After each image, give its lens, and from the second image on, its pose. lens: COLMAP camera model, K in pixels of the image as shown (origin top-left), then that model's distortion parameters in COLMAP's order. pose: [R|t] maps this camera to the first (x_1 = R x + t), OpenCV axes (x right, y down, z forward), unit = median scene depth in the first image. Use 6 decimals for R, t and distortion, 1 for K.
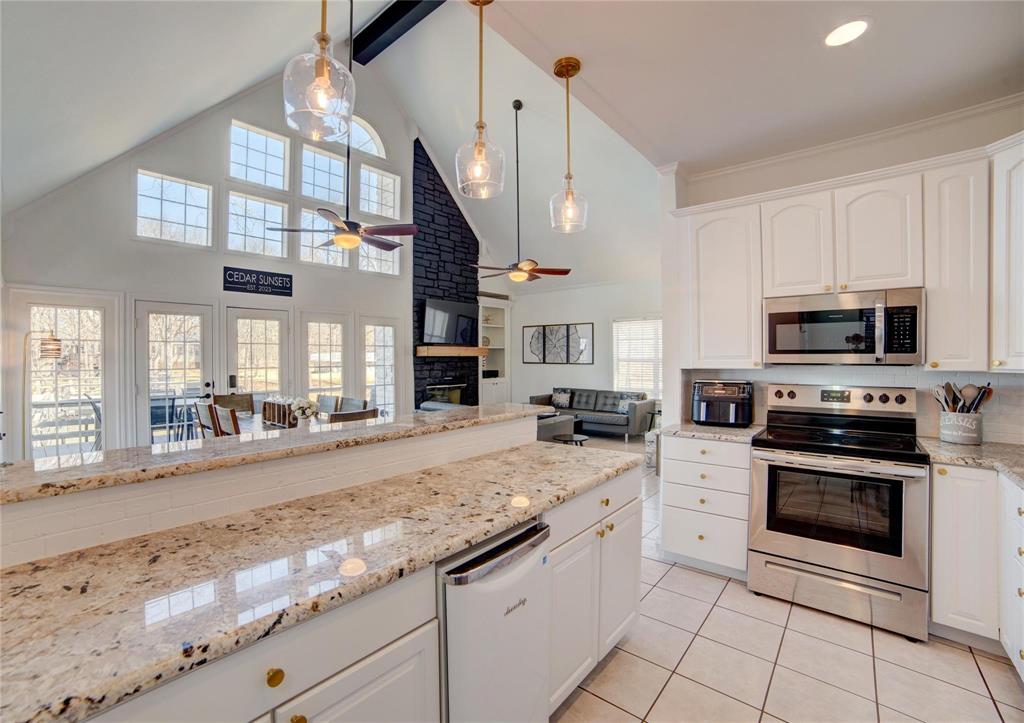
lens RADIAL K [[467.7, 0, 497.1], [0, 467.7, 359.1], [0, 0, 1]] dist [-0.001515, -0.000101]
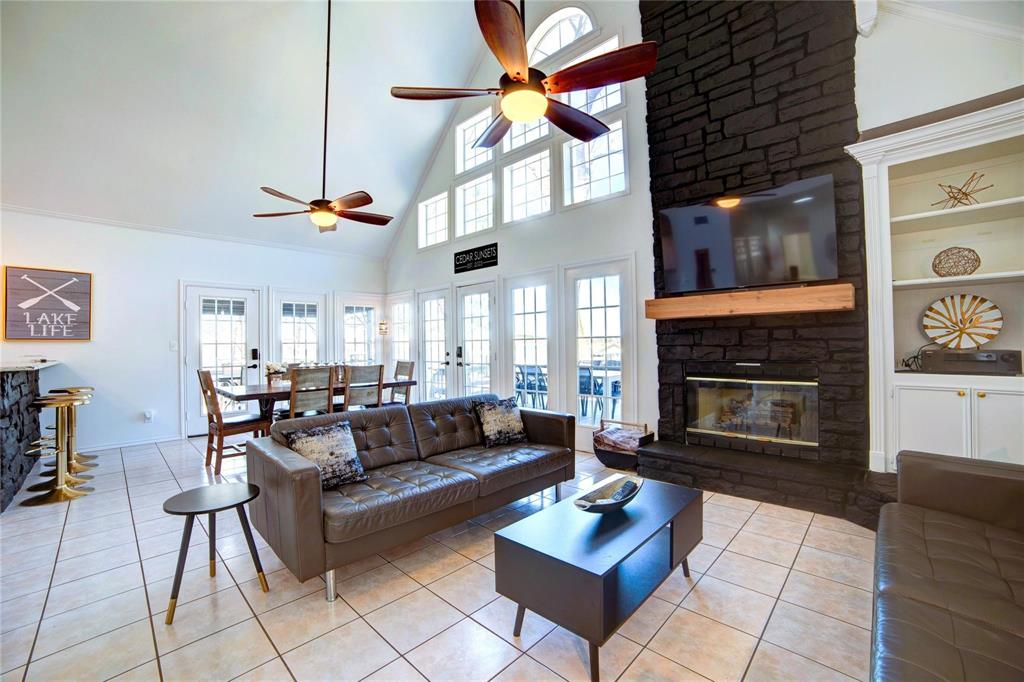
lens RADIAL K [[427.6, 0, 512.0], [0, 427.6, 341.0], [0, 0, 1]] dist [-0.095913, 0.037304]
pose [[-0.059173, -0.001156, -0.998247, 0.309334], [0.012001, 0.999926, -0.001869, 0.016479], [0.998176, -0.012090, -0.059155, 0.791965]]
